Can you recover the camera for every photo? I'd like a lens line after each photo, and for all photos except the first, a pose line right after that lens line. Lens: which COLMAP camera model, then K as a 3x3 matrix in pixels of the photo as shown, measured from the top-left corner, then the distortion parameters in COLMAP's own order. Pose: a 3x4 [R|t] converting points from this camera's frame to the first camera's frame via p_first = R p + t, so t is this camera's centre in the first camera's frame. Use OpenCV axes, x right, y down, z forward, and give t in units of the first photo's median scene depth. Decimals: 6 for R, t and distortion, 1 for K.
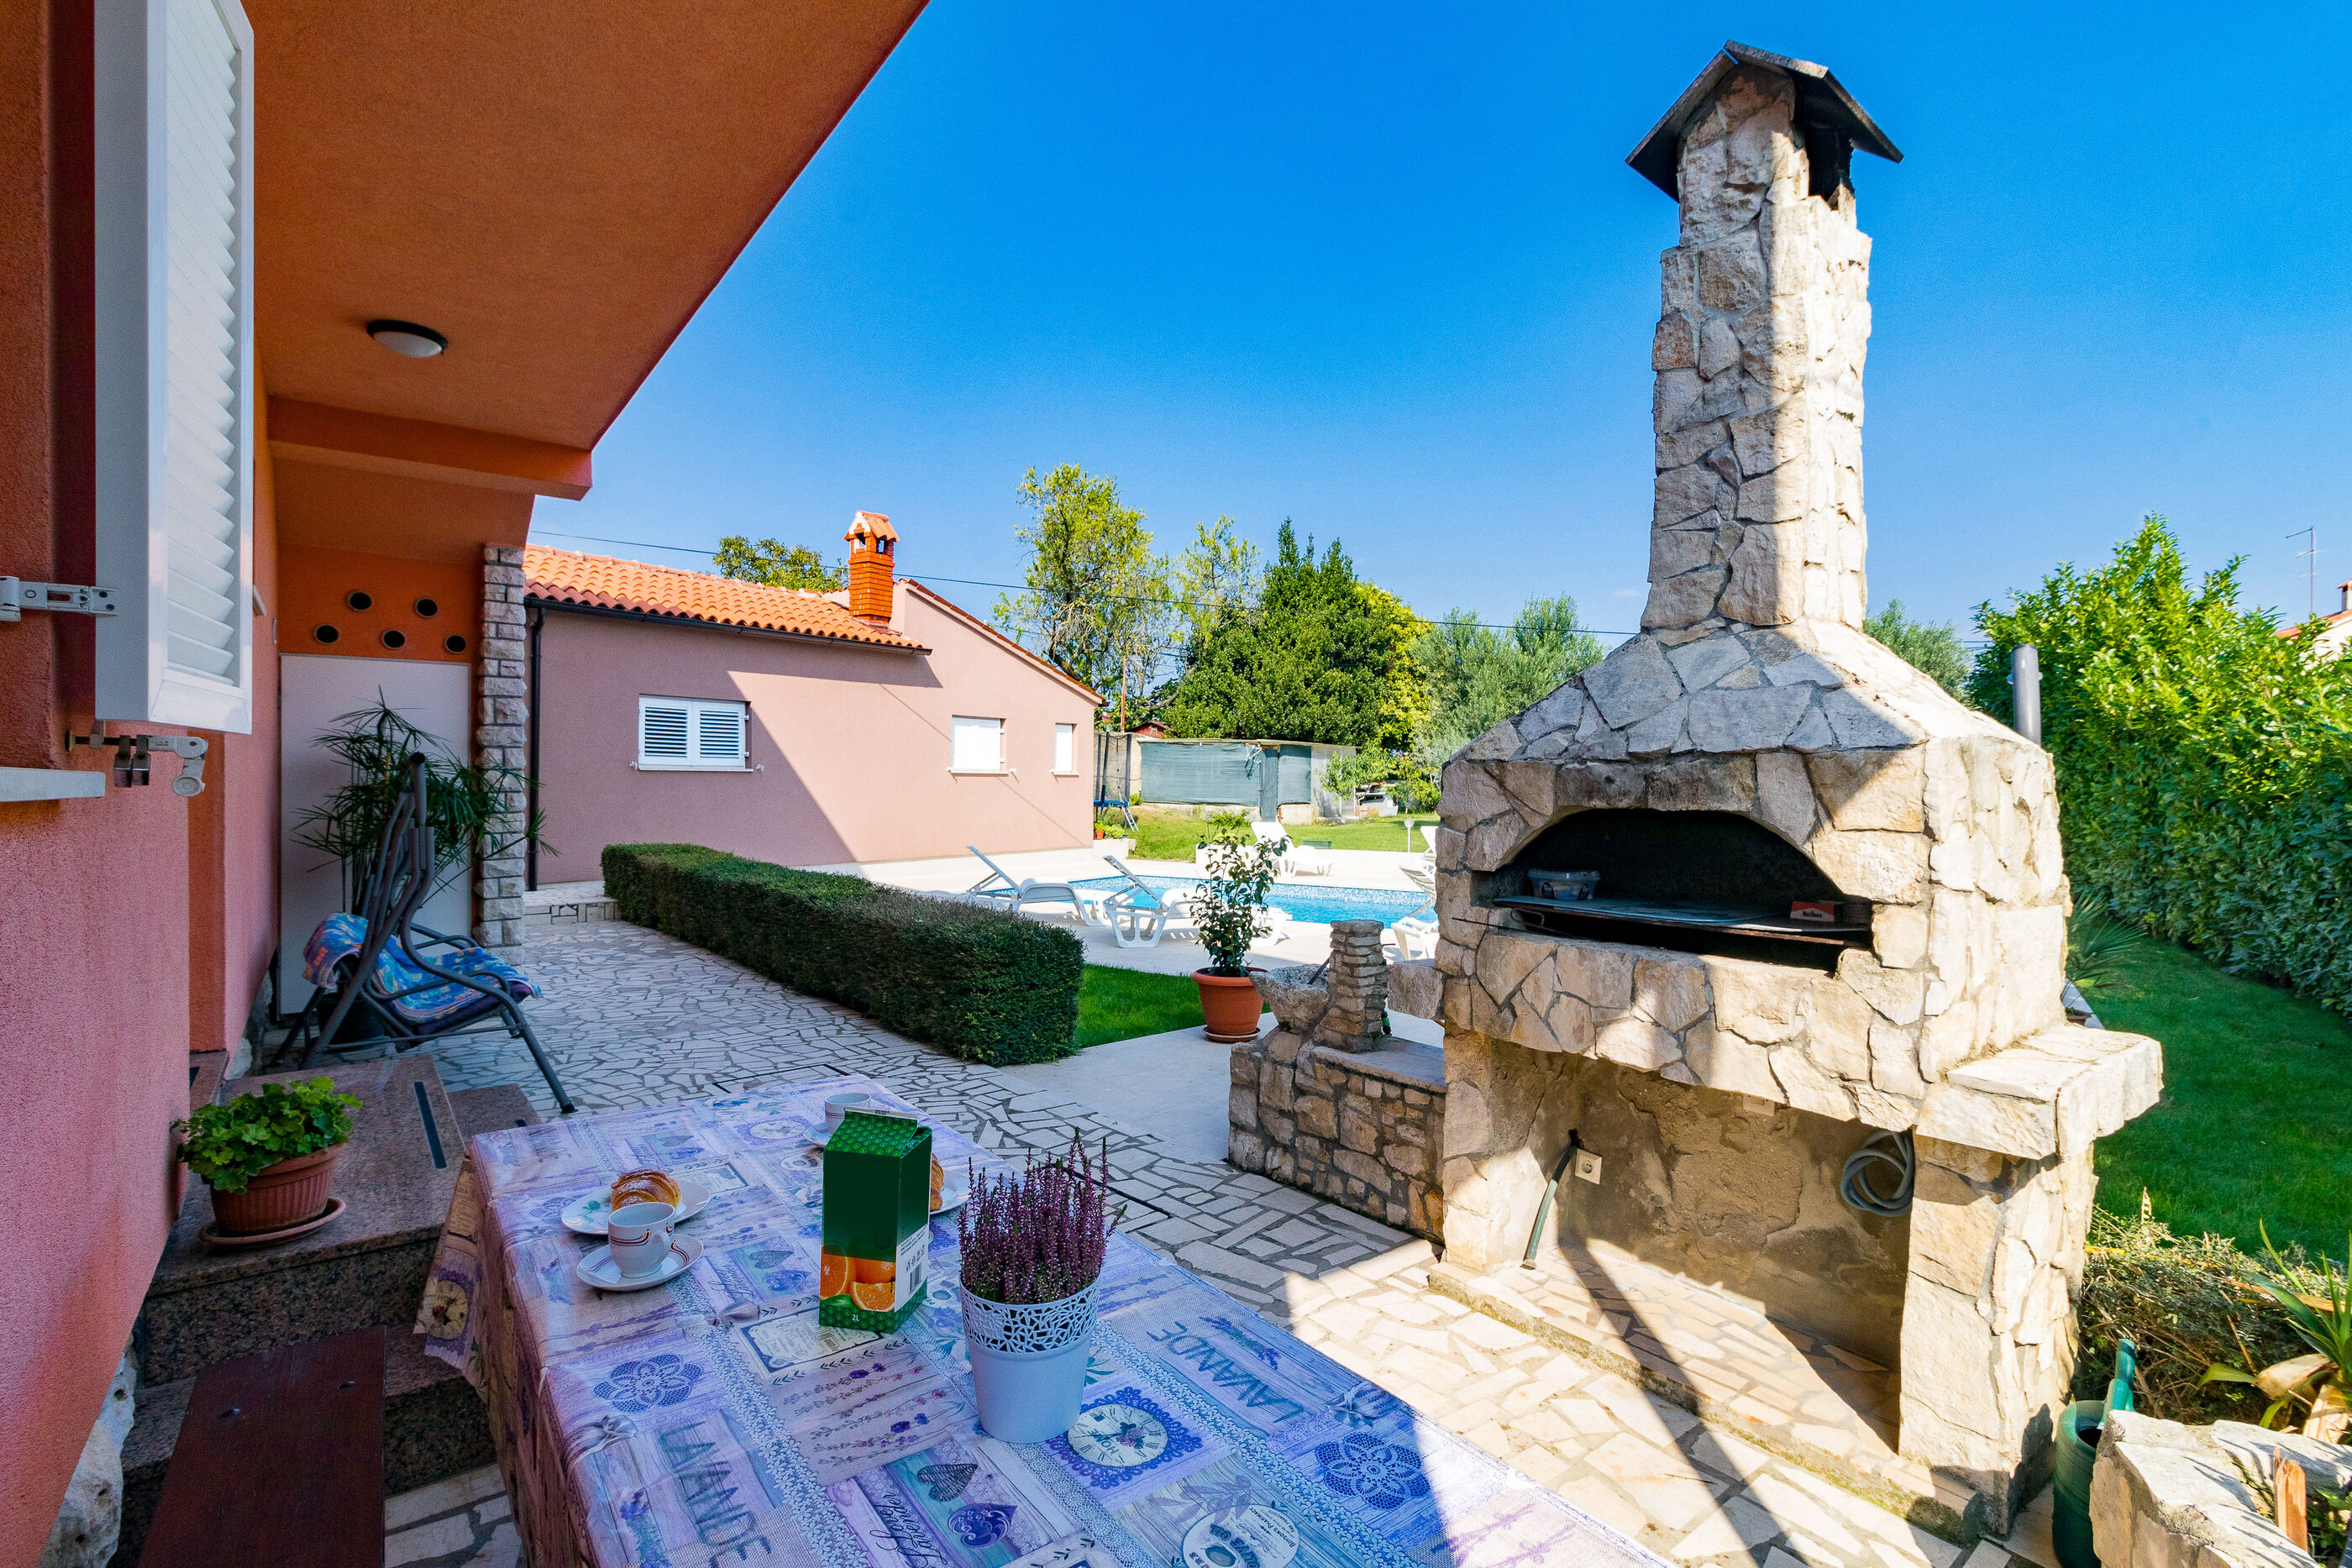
lens RADIAL K [[1082.4, 0, 1176.0], [0, 1082.4, 784.0], [0, 0, 1]] dist [0.003543, 0.000215]
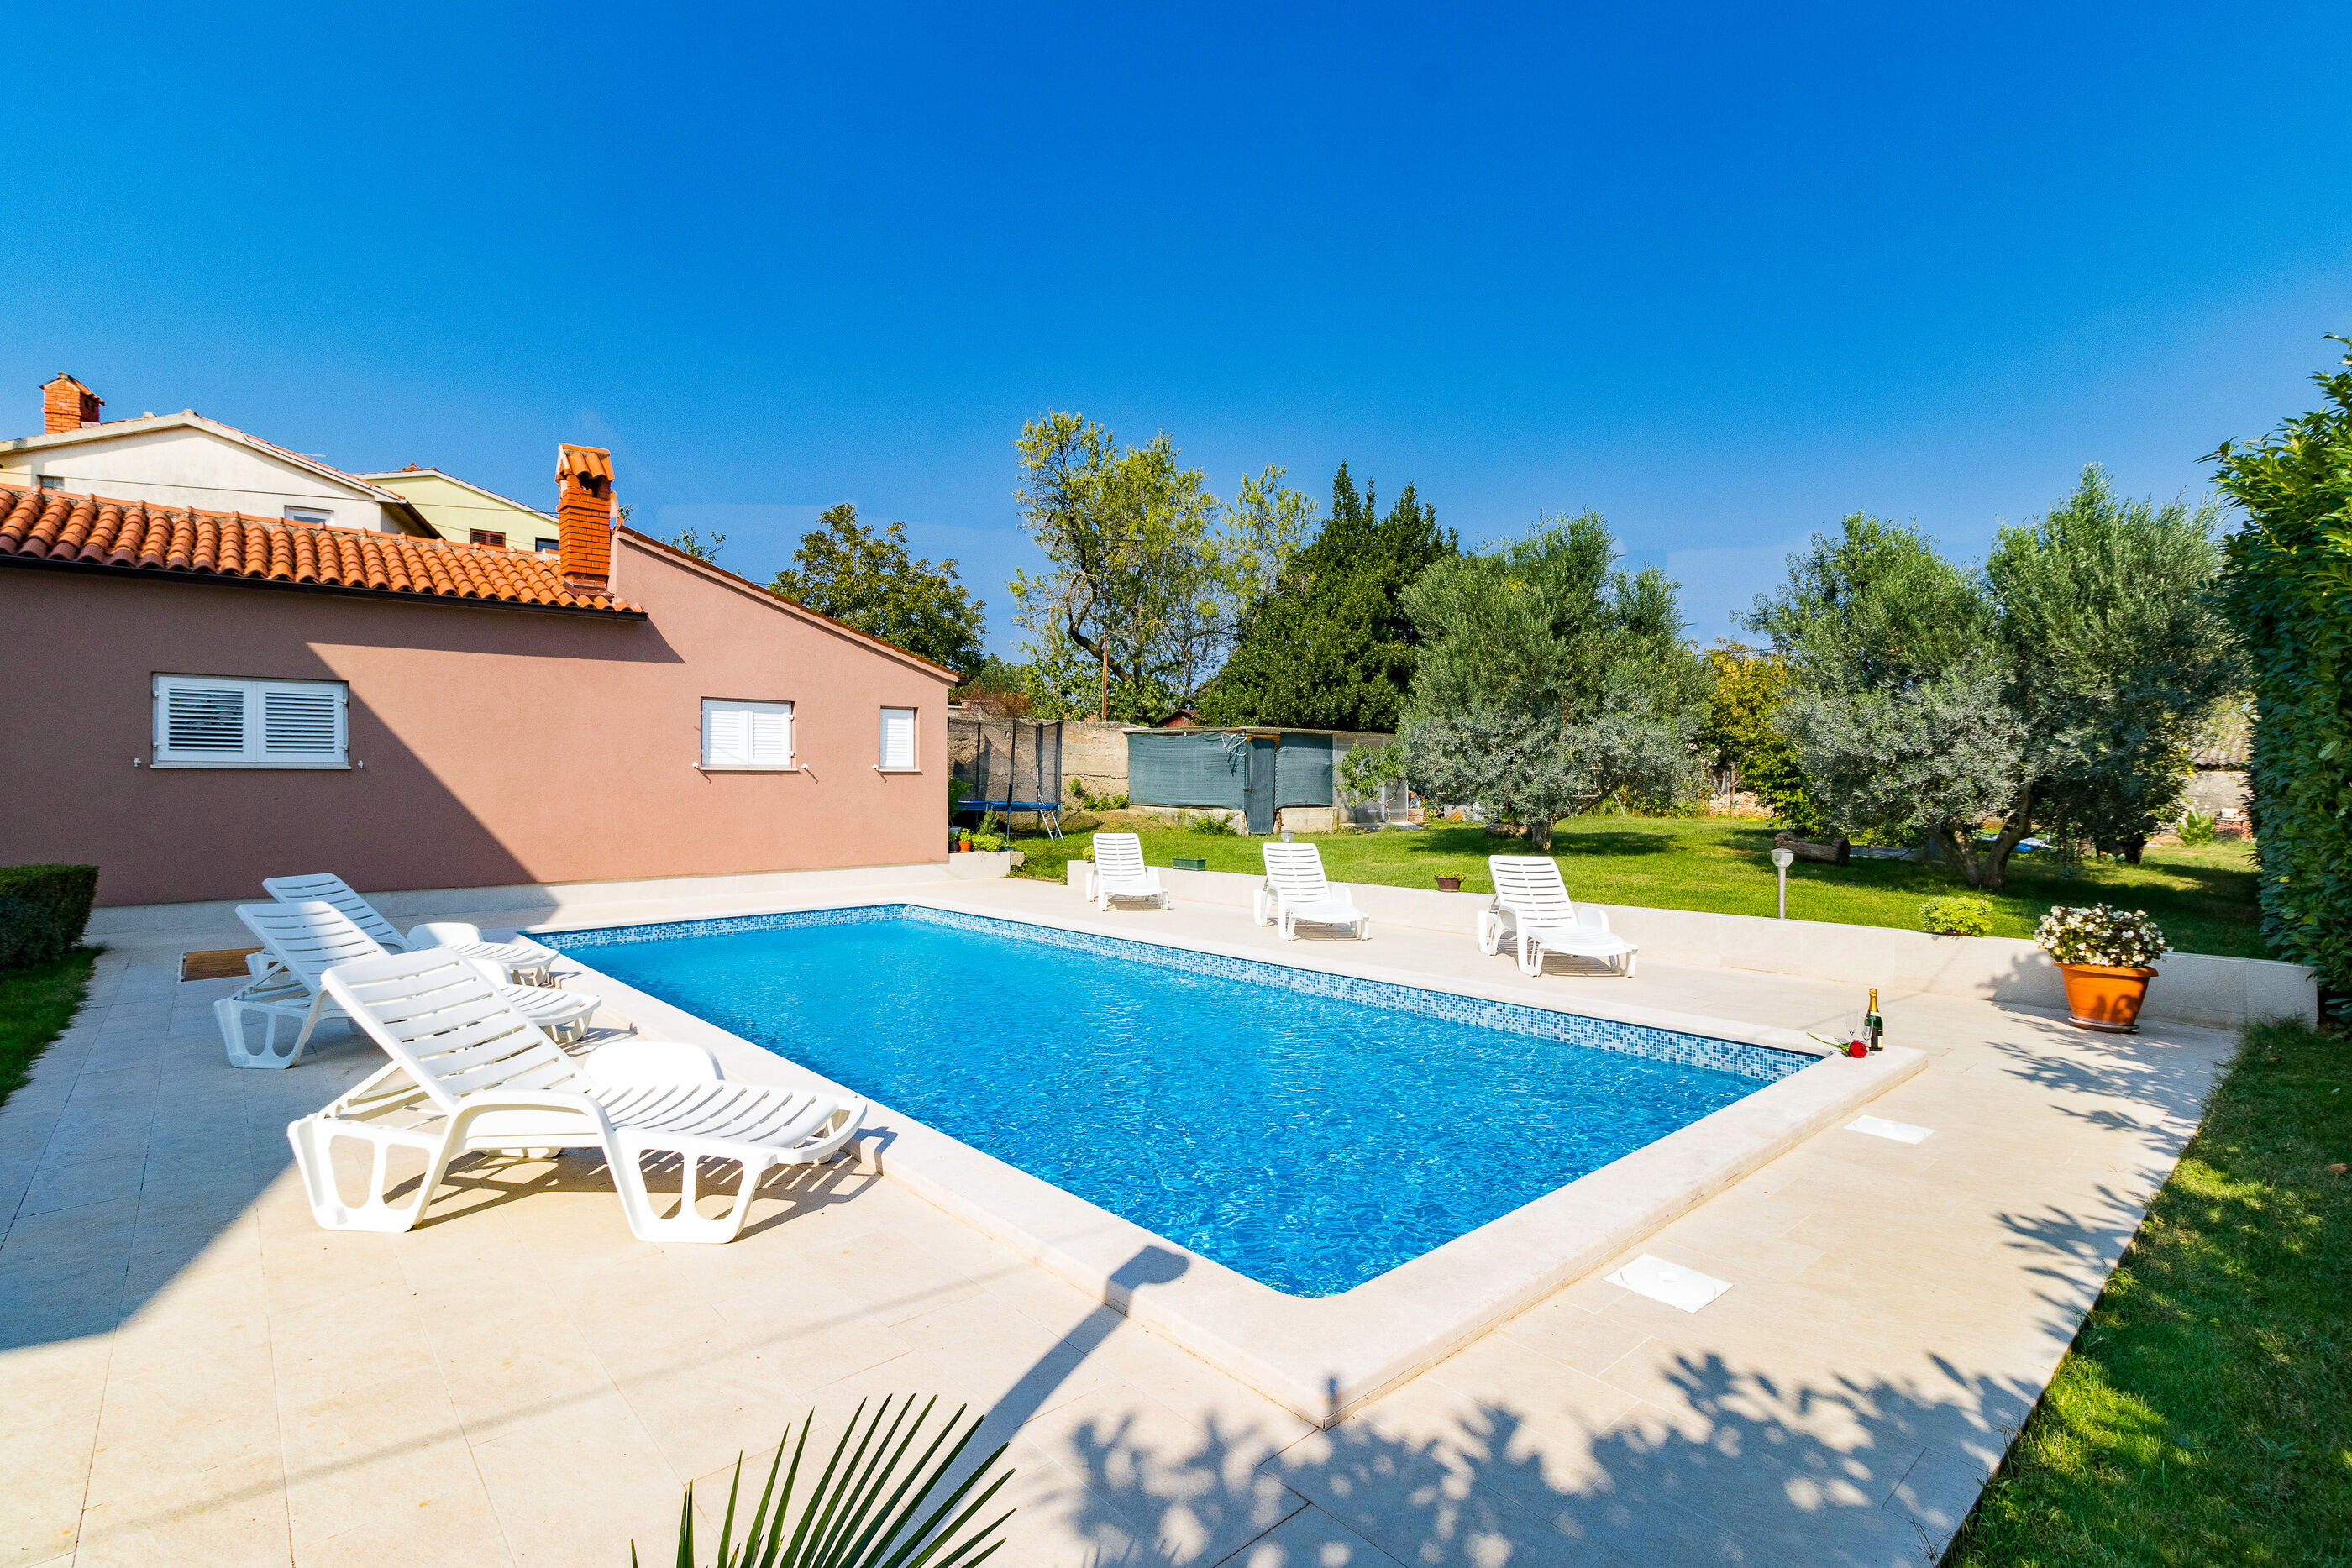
lens RADIAL K [[1082.4, 0, 1176.0], [0, 1082.4, 784.0], [0, 0, 1]] dist [0.003543, 0.000215]
pose [[0.971987, -0.005843, -0.234962, 0.273709], [0.005688, 0.999983, -0.001340, 0.002719], [0.234966, -0.000034, 0.972004, 0.264957]]
